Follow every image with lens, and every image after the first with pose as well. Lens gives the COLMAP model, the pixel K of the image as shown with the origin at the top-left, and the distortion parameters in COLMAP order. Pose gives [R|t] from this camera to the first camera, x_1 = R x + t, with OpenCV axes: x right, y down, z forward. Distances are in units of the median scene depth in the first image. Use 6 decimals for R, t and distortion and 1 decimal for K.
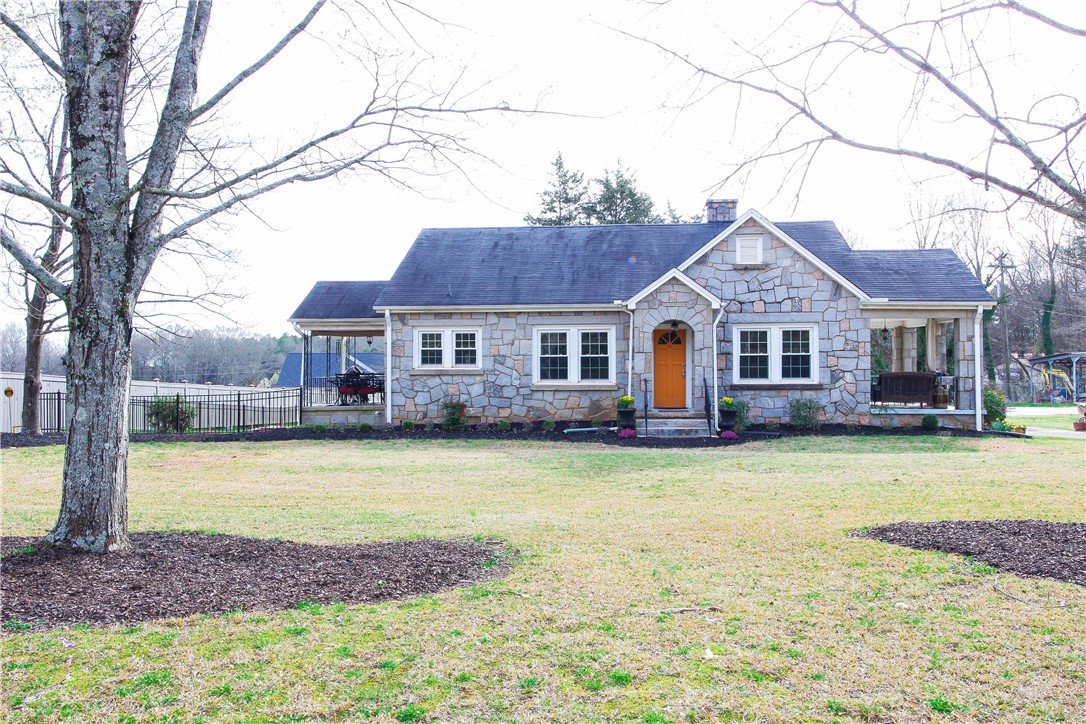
lens RADIAL K [[823.4, 0, 543.0], [0, 823.4, 362.0], [0, 0, 1]] dist [-0.056586, 0.001077]
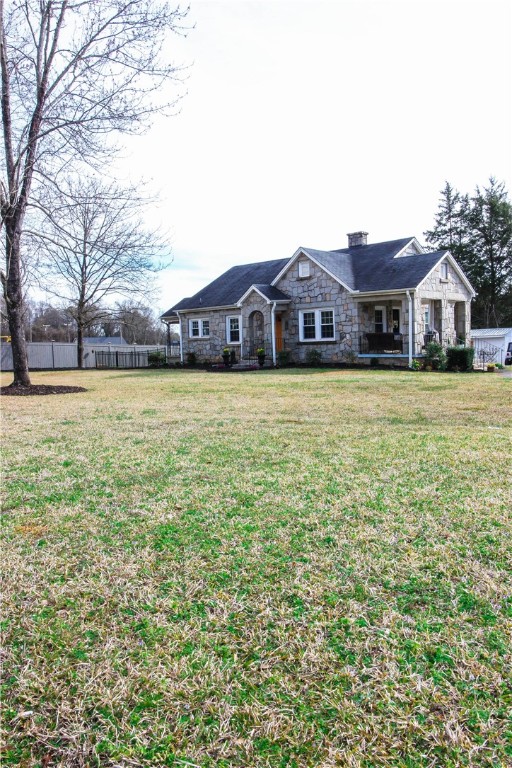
lens RADIAL K [[582.3, 0, 256.0], [0, 582.3, 384.0], [0, 0, 1]] dist [-0.056586, 0.001077]
pose [[0.778995, 0.022473, -0.626628, 0.995583], [0.037541, 0.995893, 0.082385, 0.009679], [0.625906, -0.087701, 0.774952, -0.107543]]
